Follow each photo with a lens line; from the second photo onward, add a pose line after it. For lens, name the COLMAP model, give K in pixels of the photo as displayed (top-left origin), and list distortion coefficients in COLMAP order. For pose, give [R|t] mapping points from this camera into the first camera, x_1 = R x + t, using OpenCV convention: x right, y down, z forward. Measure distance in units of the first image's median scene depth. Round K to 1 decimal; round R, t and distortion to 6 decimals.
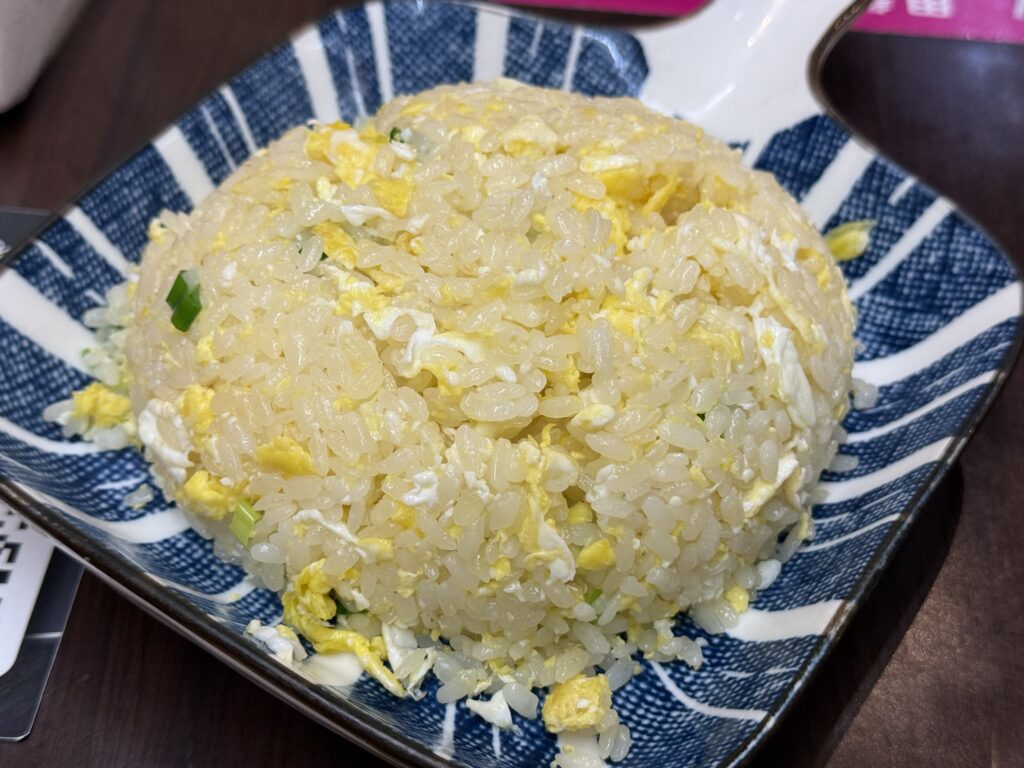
lens RADIAL K [[1484.6, 0, 512.0], [0, 1484.6, 384.0], [0, 0, 1]] dist [0.119611, -0.034718]
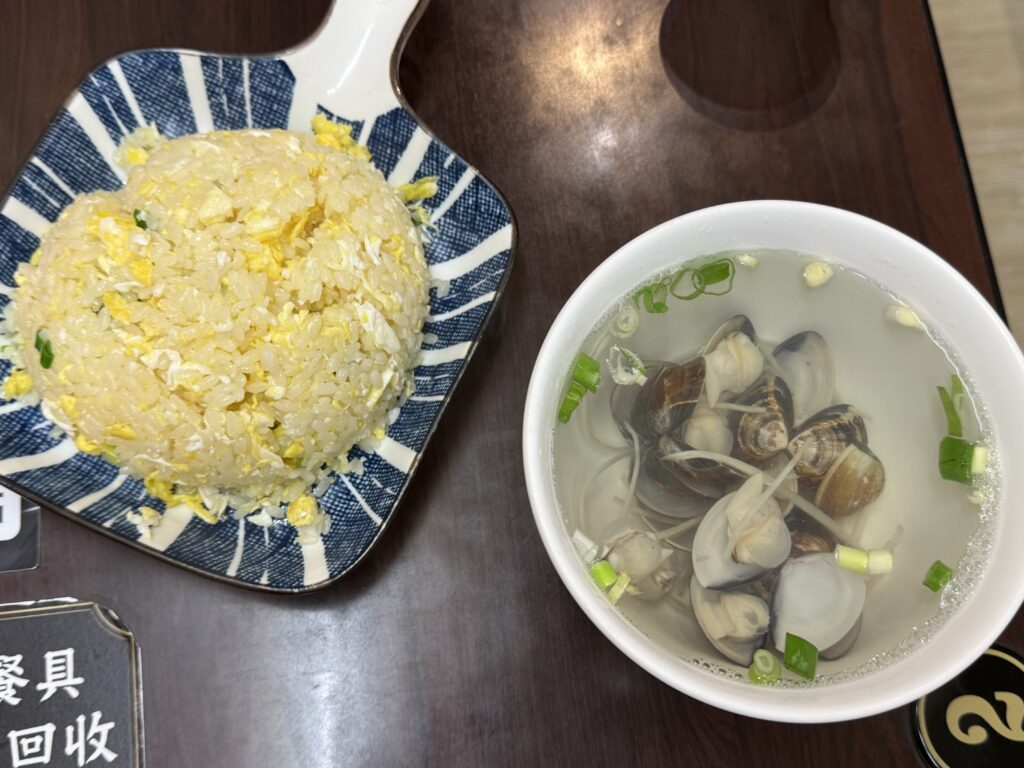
lens RADIAL K [[1051.9, 0, 512.0], [0, 1051.9, 384.0], [0, 0, 1]] dist [0.162906, -0.513456]
pose [[0.983117, -0.176582, 0.047962, 0.264871], [0.137970, 0.887542, 0.439583, -0.496786], [-0.120190, -0.425544, 0.896921, -0.244000]]
